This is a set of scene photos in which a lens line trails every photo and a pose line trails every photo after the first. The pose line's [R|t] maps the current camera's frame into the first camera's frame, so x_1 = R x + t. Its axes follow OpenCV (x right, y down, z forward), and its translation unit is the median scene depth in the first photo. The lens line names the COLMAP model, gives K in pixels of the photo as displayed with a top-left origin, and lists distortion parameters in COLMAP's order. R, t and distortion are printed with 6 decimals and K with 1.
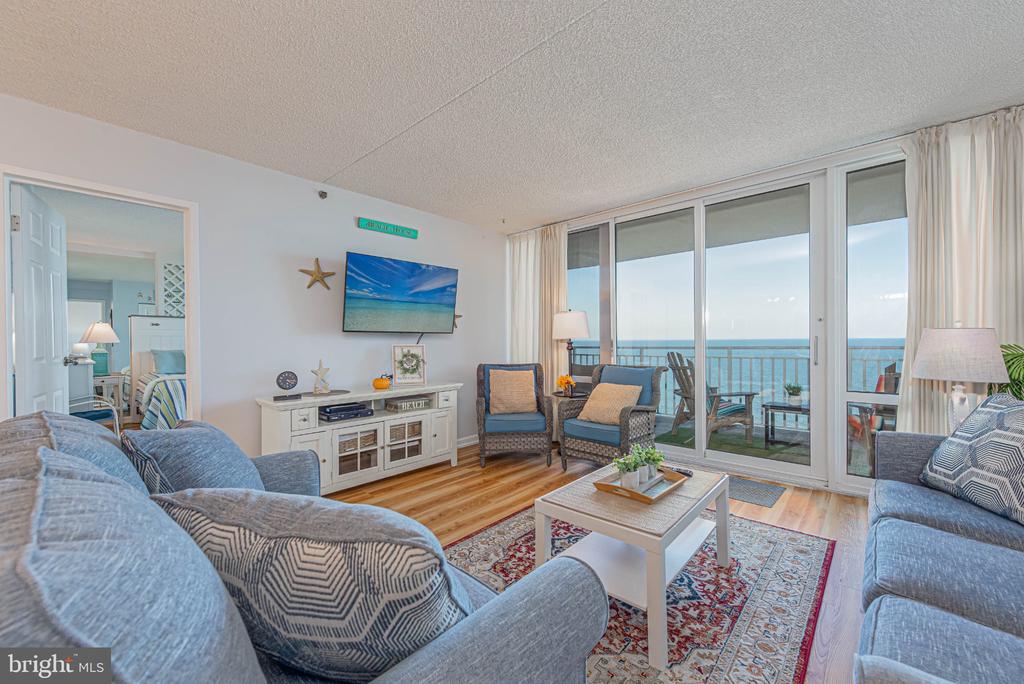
lens RADIAL K [[408.1, 0, 505.6], [0, 408.1, 336.5], [0, 0, 1]] dist [0.006676, -0.001482]
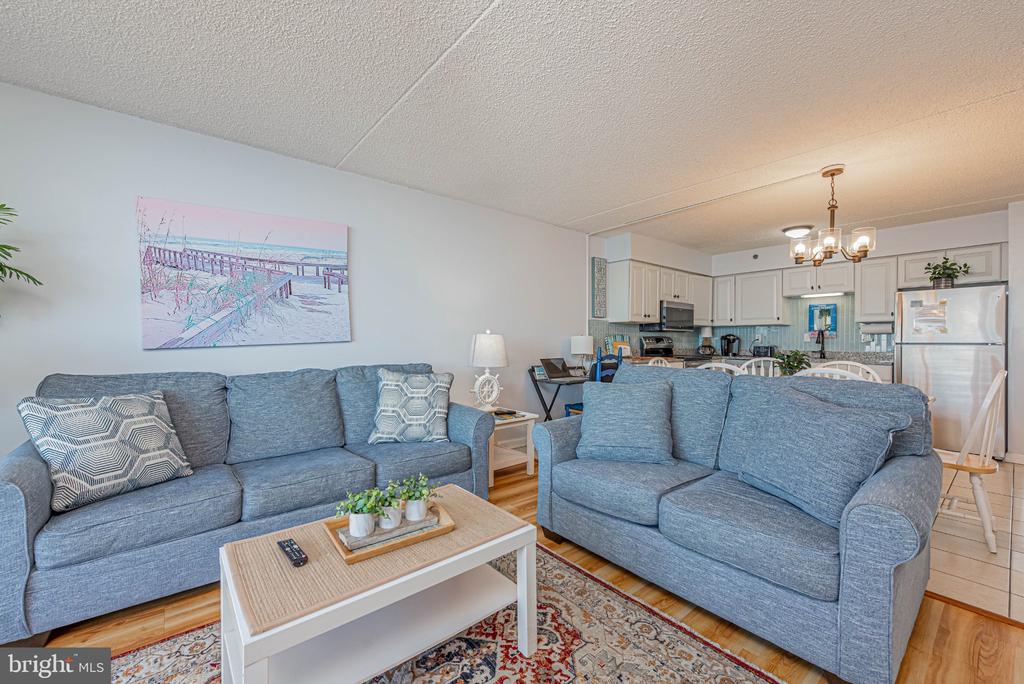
lens RADIAL K [[408.1, 0, 510.8], [0, 408.1, 341.9], [0, 0, 1]] dist [0.006676, -0.001482]
pose [[-0.989212, 0.006944, 0.146324, -0.002965], [0.006204, 0.999966, -0.005512, 0.013404], [-0.146357, -0.004545, -0.989221, 0.958285]]
